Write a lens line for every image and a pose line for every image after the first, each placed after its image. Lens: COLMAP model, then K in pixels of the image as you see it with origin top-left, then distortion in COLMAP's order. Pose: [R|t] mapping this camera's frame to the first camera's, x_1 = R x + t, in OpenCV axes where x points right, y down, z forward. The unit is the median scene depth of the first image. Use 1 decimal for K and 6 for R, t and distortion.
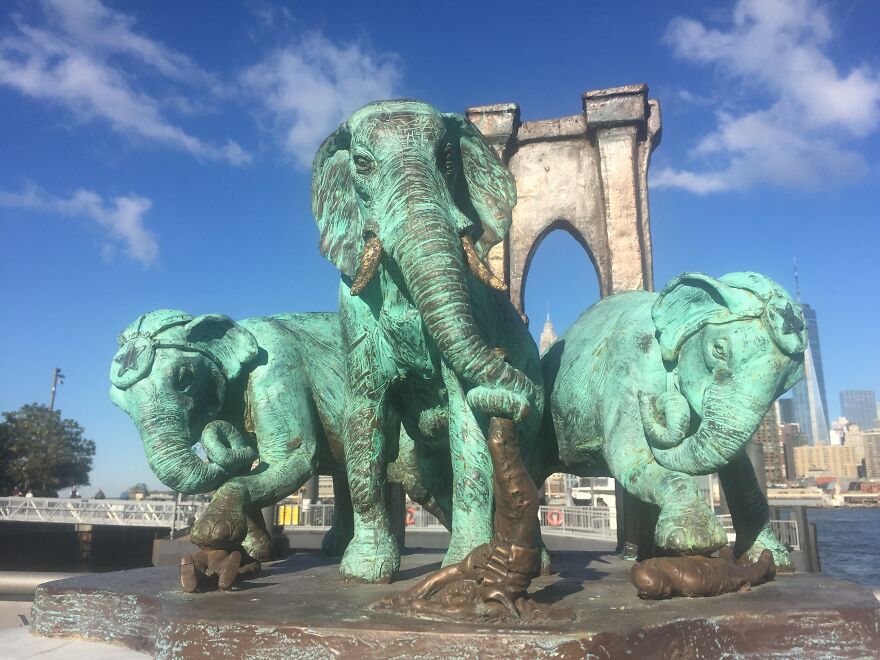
lens RADIAL K [[760.8, 0, 431.5], [0, 760.8, 327.2], [0, 0, 1]] dist [0.099149, -0.173932]
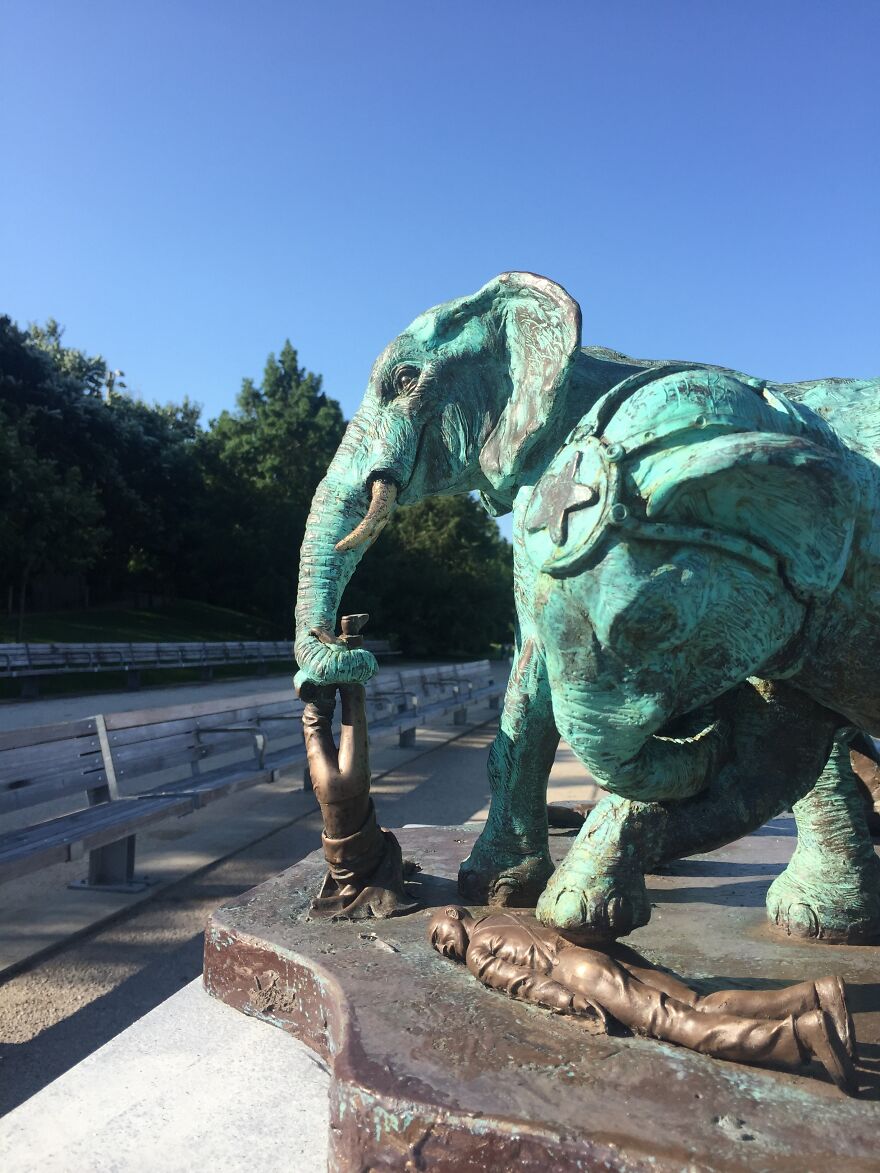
lens RADIAL K [[1009.8, 0, 426.3], [0, 1009.8, 590.4], [0, 0, 1]] dist [0.021147, 0.004556]
pose [[0.000646, -0.043124, -0.999070, 0.992769], [0.198017, 0.979292, -0.042142, 0.050505], [0.980198, -0.197806, 0.009172, 0.843178]]
